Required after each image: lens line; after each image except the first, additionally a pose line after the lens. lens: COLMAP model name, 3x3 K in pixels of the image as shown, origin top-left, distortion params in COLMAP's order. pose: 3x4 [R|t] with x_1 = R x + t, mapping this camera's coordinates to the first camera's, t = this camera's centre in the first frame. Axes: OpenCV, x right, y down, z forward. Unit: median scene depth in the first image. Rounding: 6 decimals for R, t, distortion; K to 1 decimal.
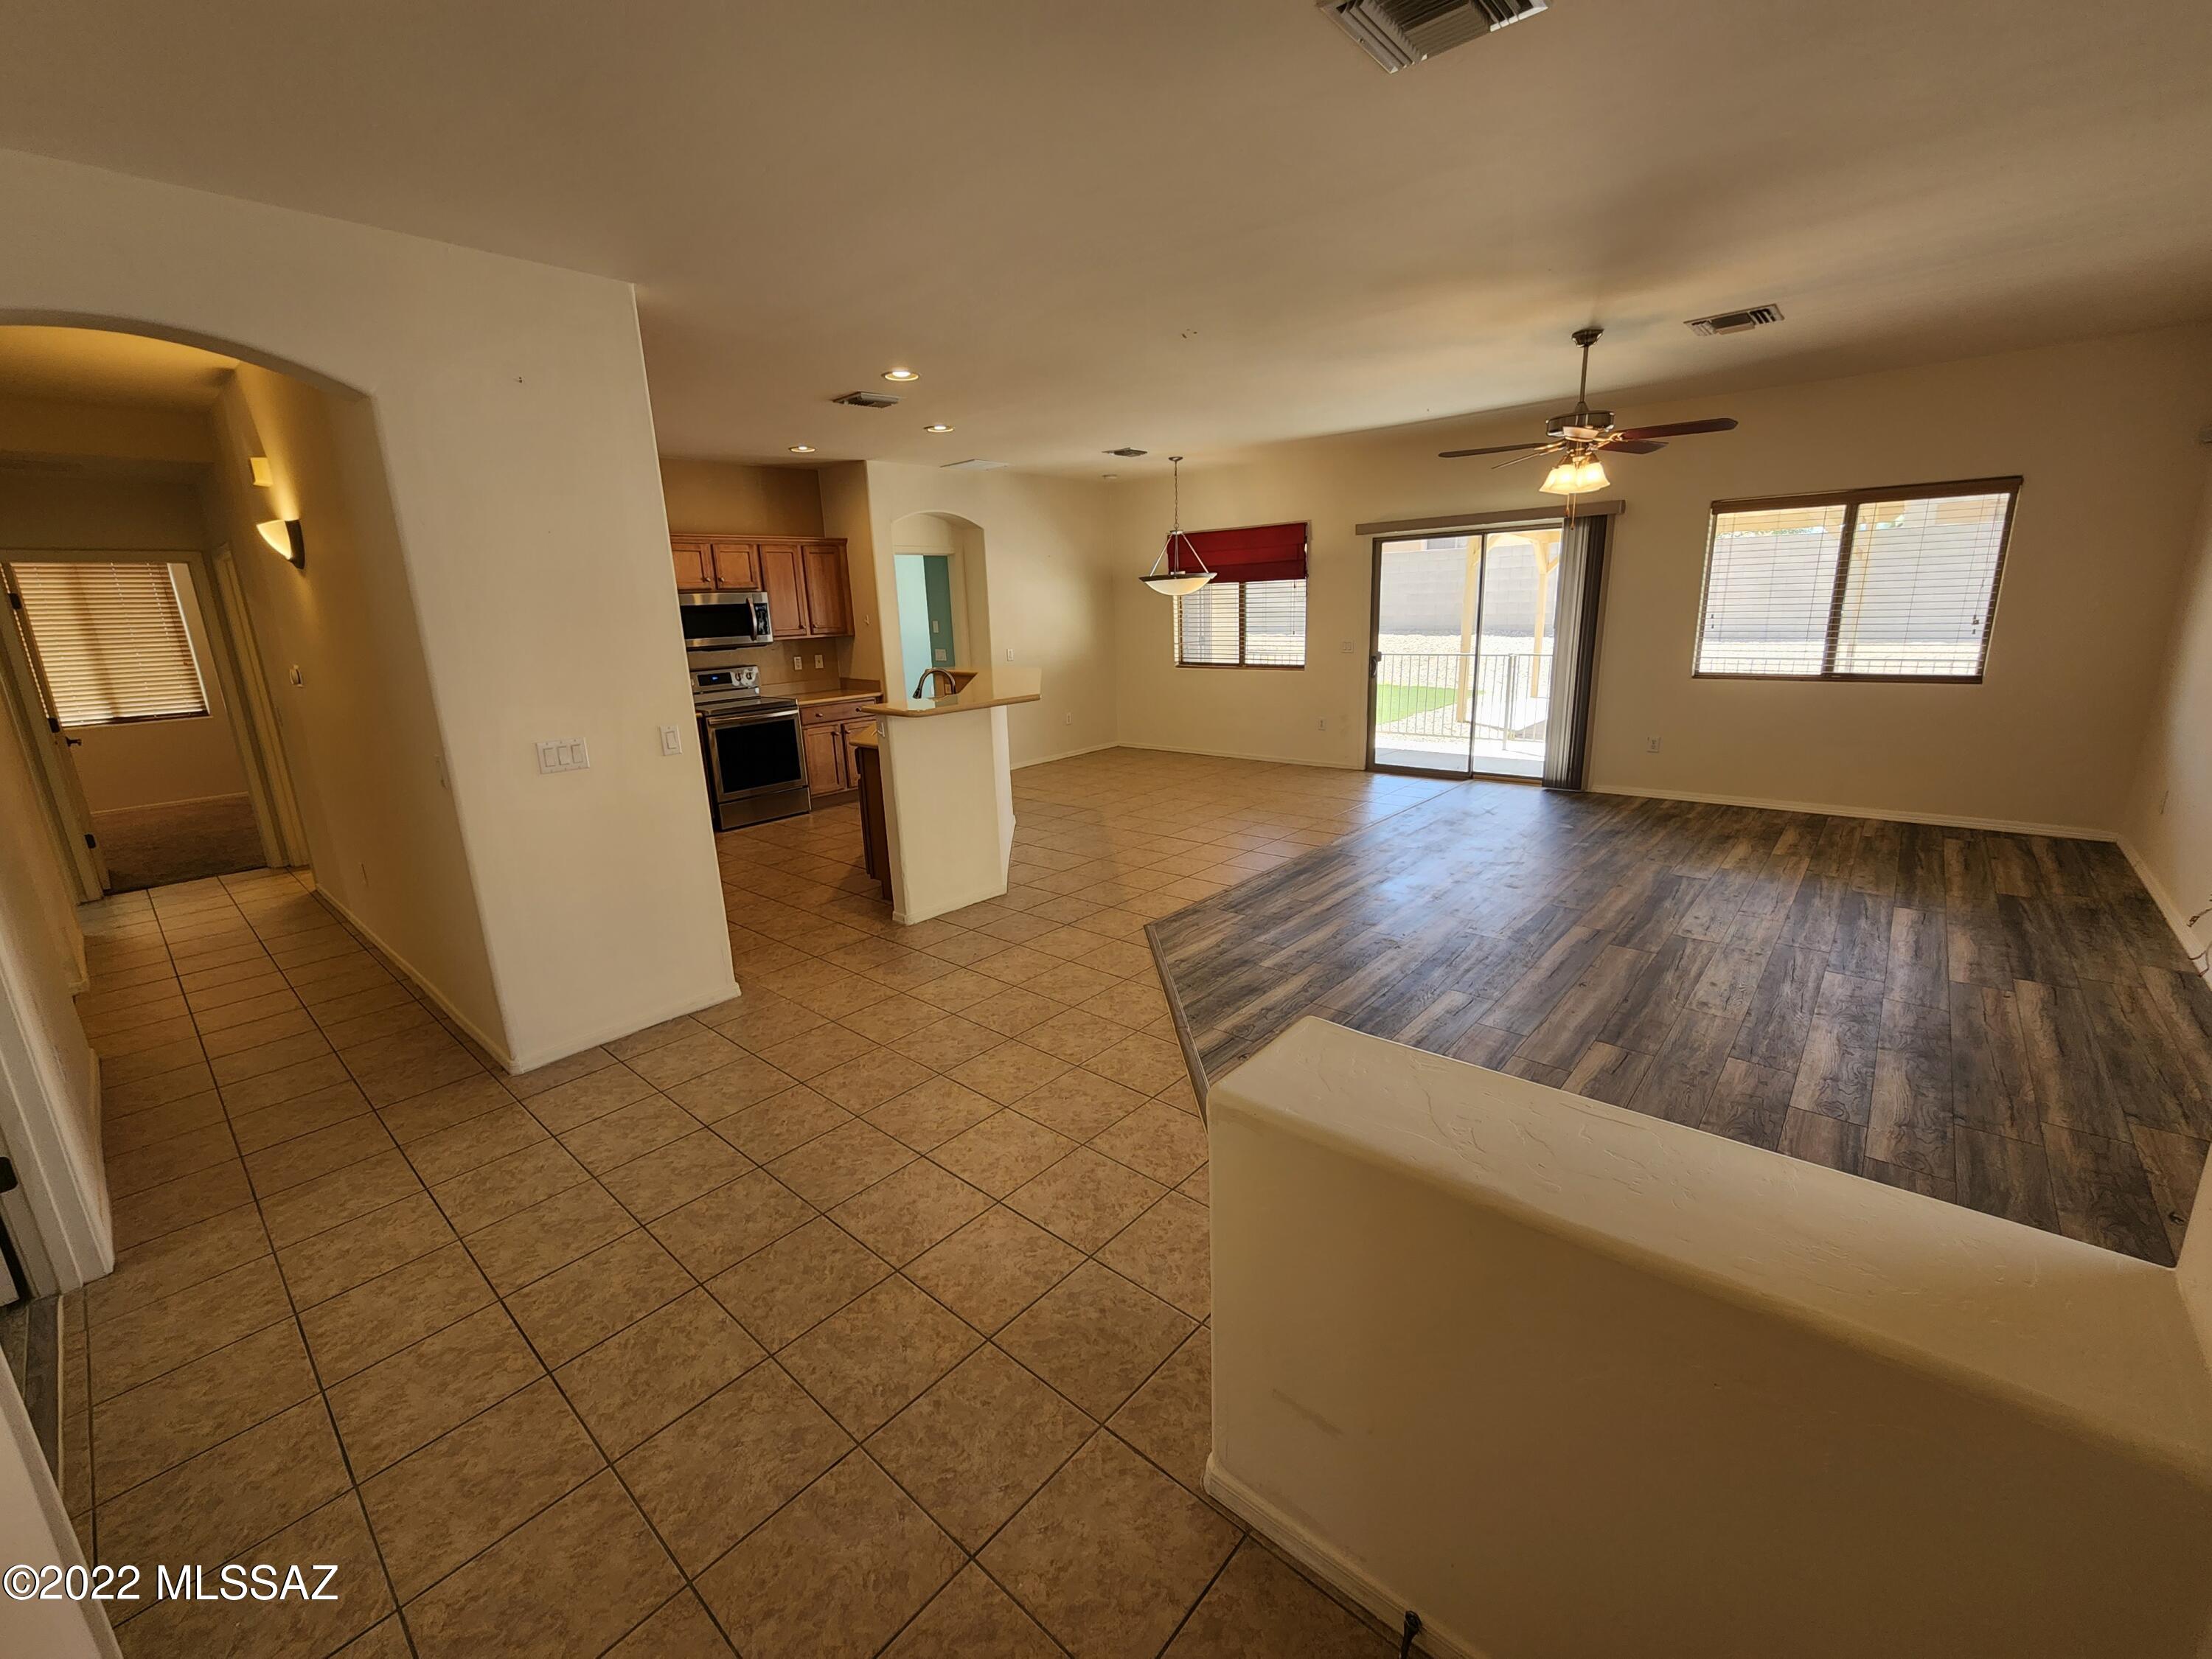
lens RADIAL K [[911.8, 0, 1101.9], [0, 911.8, 822.7], [0, 0, 1]] dist [-0.004974, 0.000154]
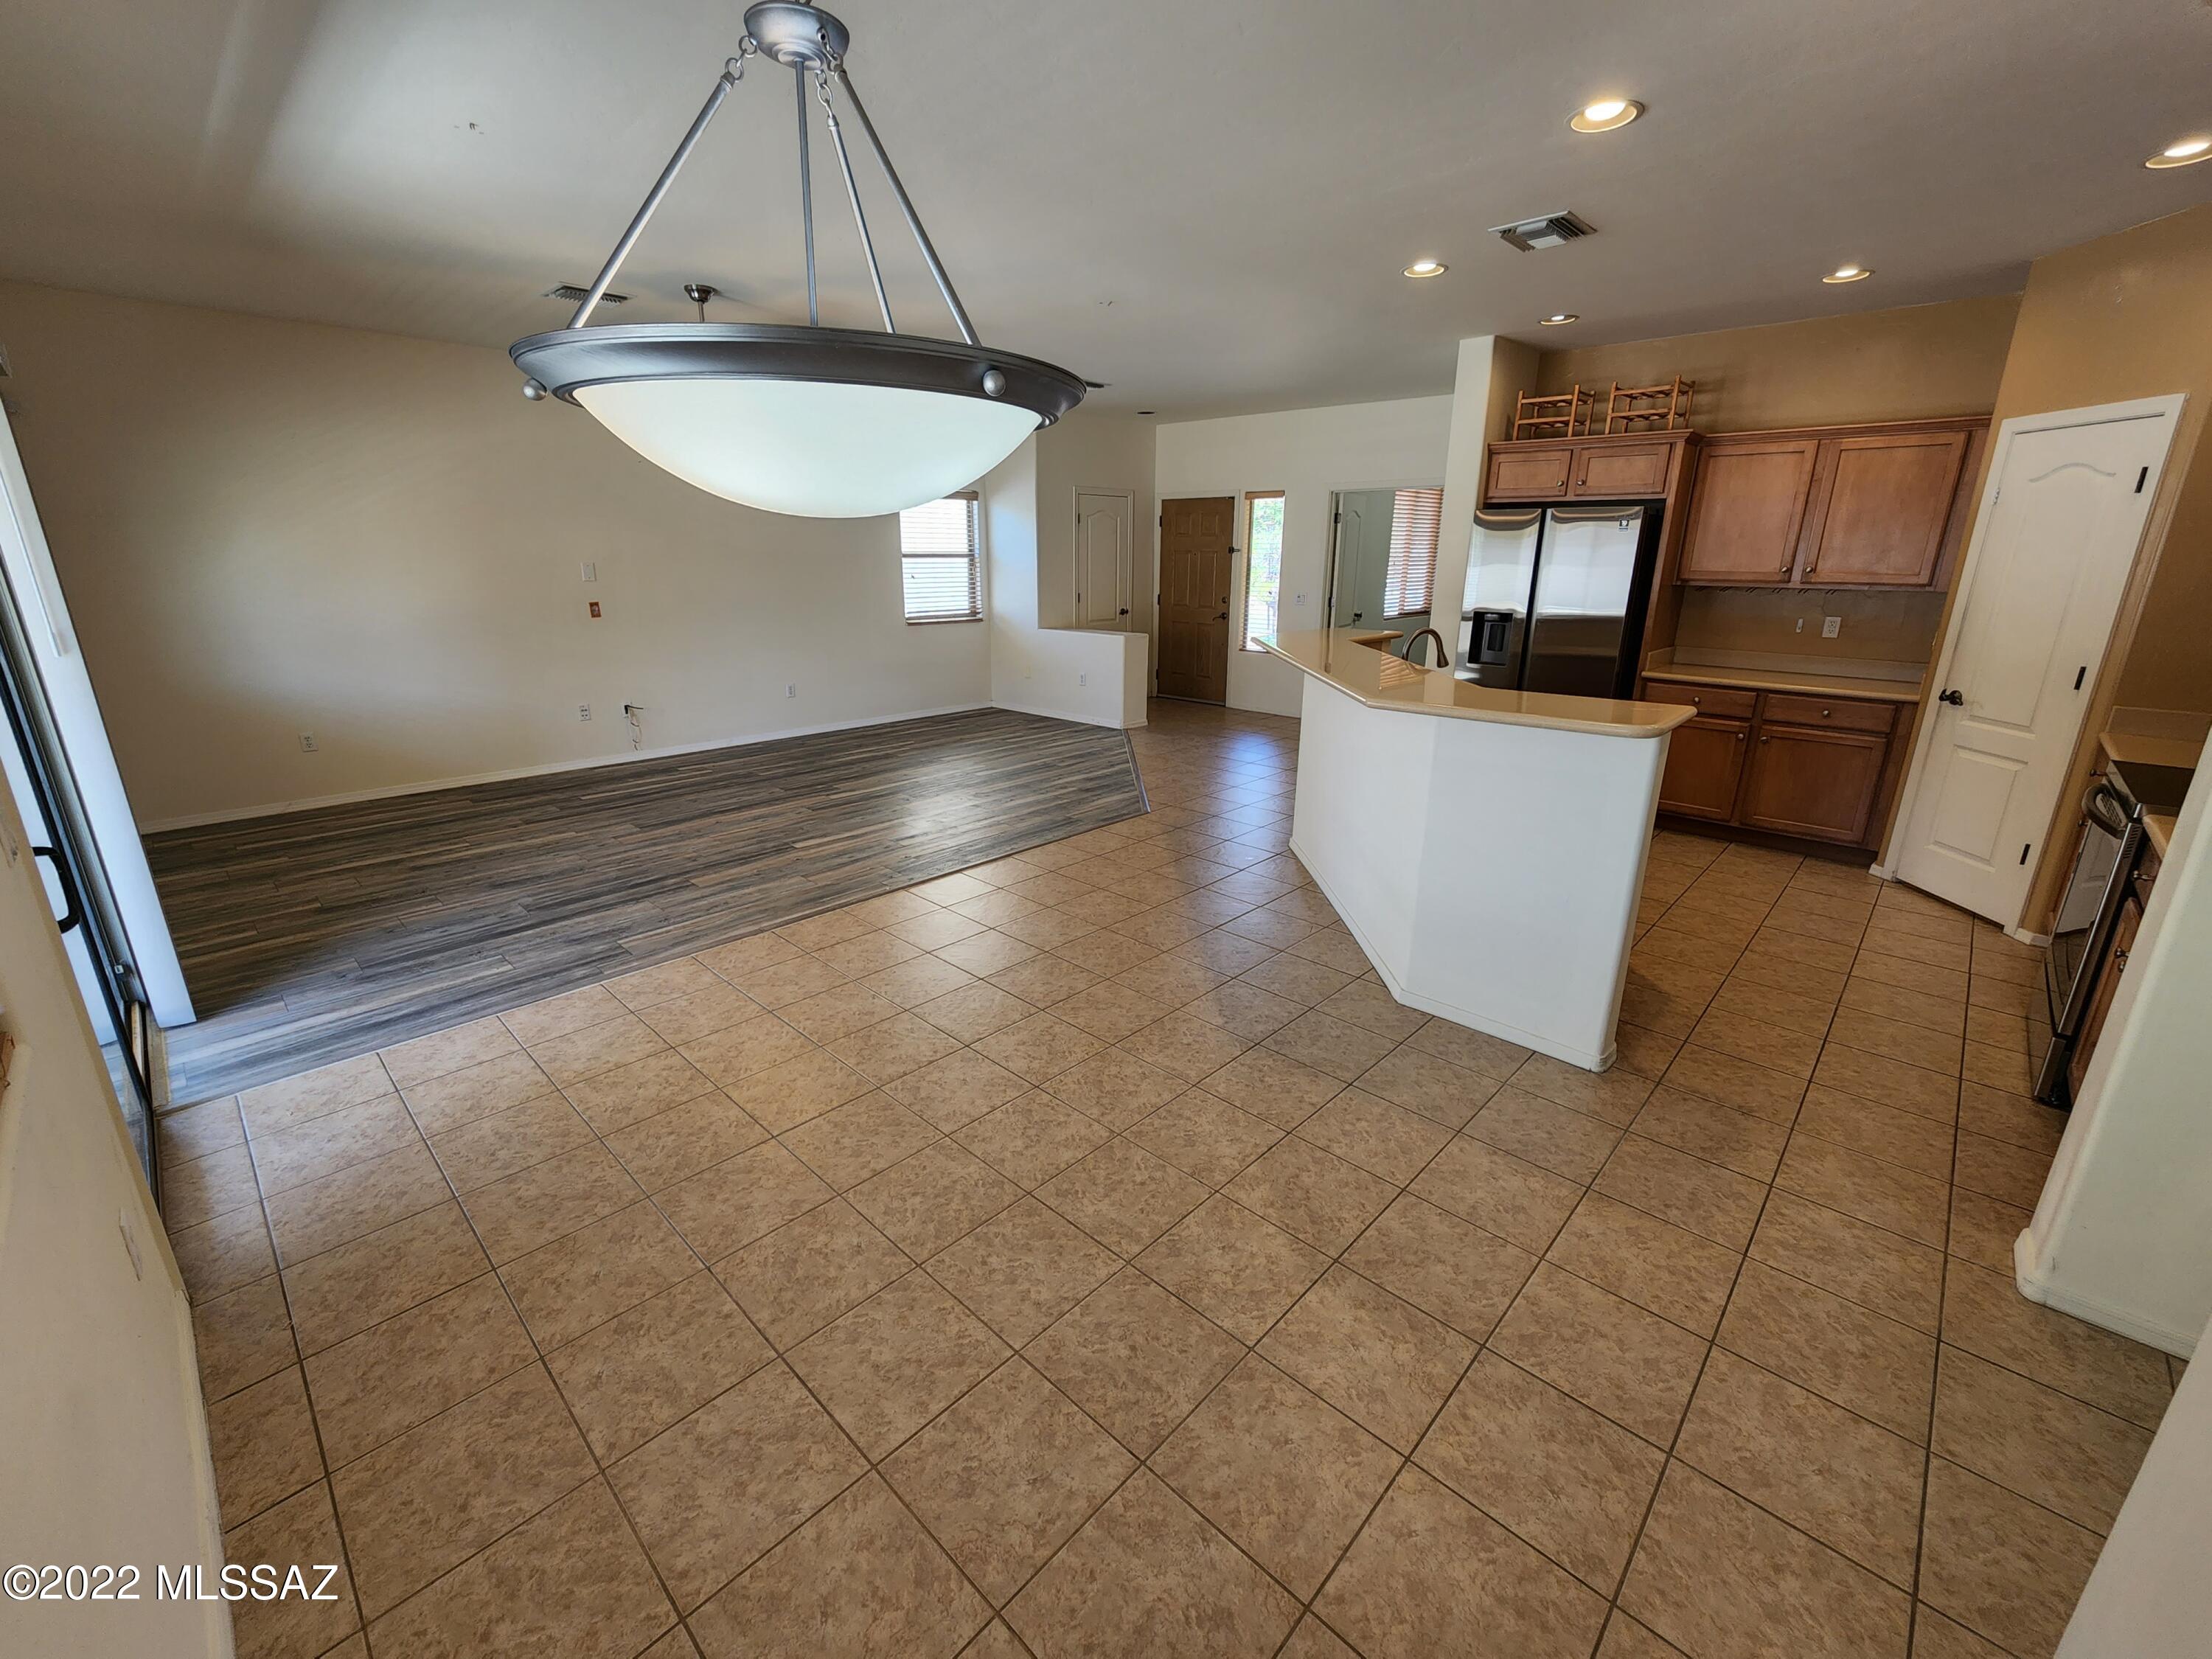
lens RADIAL K [[911.8, 0, 1095.9], [0, 911.8, 826.4], [0, 0, 1]] dist [-0.004974, 0.000154]
pose [[-0.998589, 0.021354, 0.048630, 0.070559], [0.043169, 0.859725, 0.508930, -0.593470], [-0.030941, 0.510311, -0.859433, 2.447300]]
